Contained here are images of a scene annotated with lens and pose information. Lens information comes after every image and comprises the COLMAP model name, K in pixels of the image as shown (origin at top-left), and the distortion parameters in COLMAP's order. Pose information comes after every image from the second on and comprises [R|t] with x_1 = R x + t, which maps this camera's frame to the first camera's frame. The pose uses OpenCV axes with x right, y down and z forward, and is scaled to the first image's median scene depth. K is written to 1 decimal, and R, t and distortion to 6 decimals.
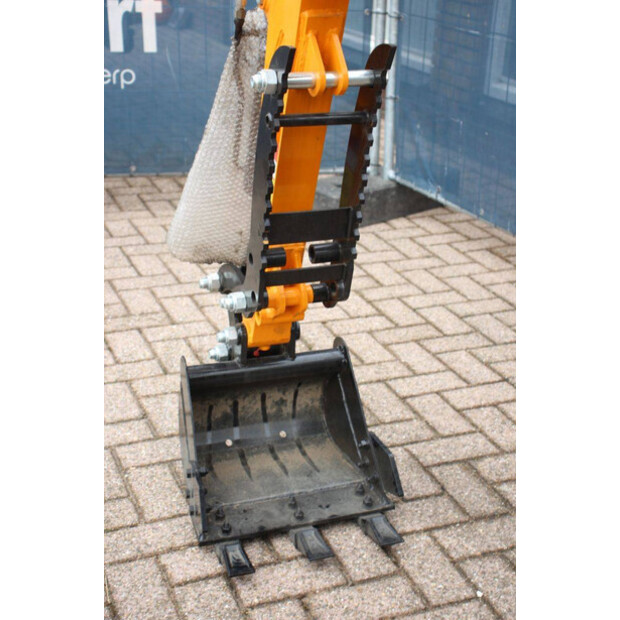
lens RADIAL K [[983.4, 0, 310.0], [0, 983.4, 310.0], [0, 0, 1]] dist [0.157047, 0.097342]
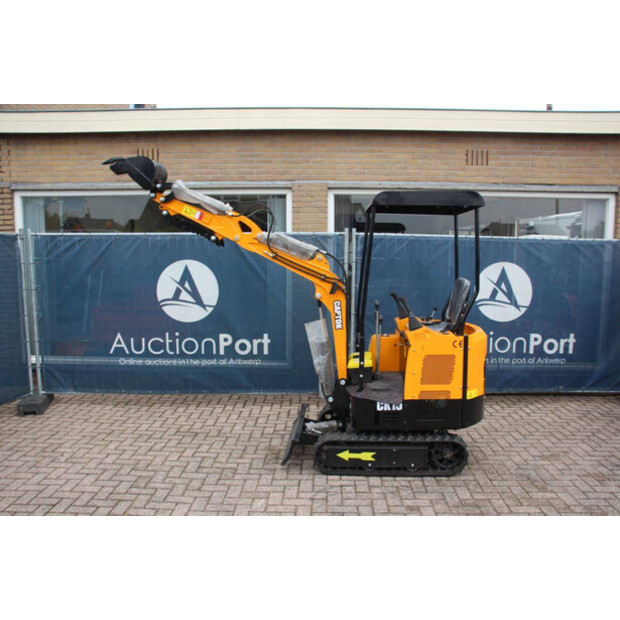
lens RADIAL K [[536.0, 0, 310.0], [0, 536.0, 310.0], [0, 0, 1]] dist [-0.165583, 0.152164]
pose [[0.410893, -0.128133, 0.902635, -1.802183], [0.360234, 0.932325, -0.031637, -0.069674], [-0.837495, 0.338159, 0.429243, -0.729826]]
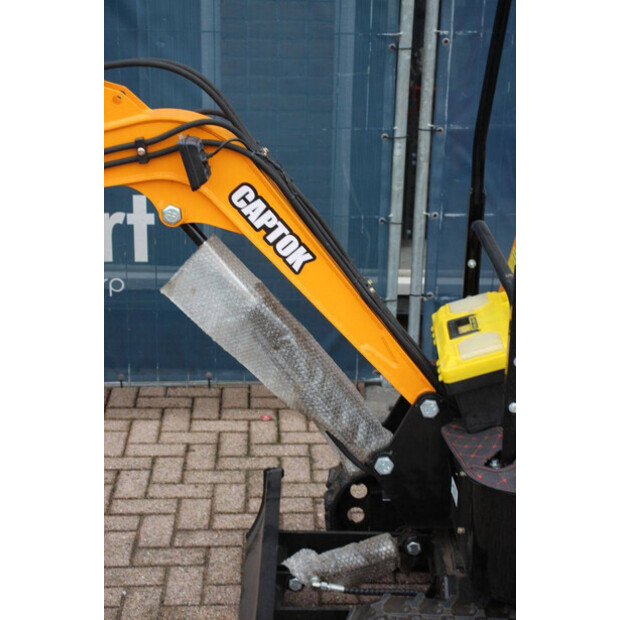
lens RADIAL K [[1274.7, 0, 310.0], [0, 1274.7, 310.0], [0, 0, 1]] dist [0.318165, -0.123078]
pose [[0.355784, -0.308389, 0.882221, -1.112800], [0.353620, 0.918226, 0.178366, -0.232528], [-0.865084, 0.248511, 0.435743, -0.350315]]
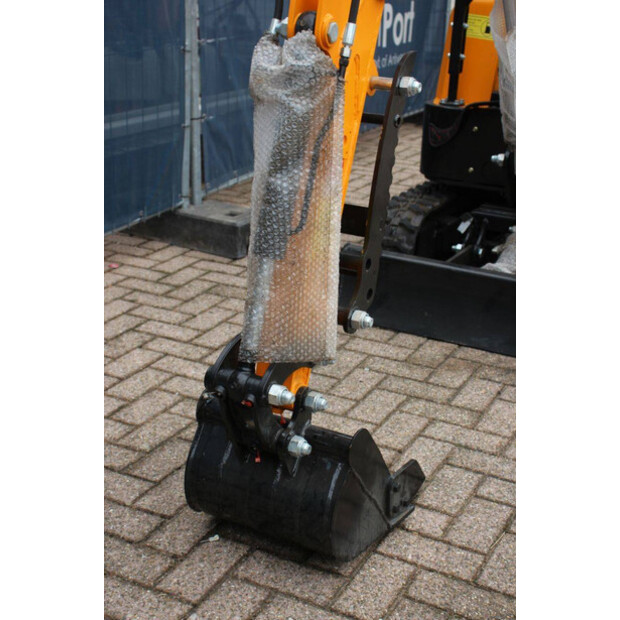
lens RADIAL K [[983.4, 0, 310.0], [0, 983.4, 310.0], [0, 0, 1]] dist [0.157047, 0.097342]
pose [[-0.649770, -0.311495, 0.693376, -0.694225], [0.240692, 0.780929, 0.576383, -0.575756], [-0.721018, 0.541406, -0.432450, 1.351402]]
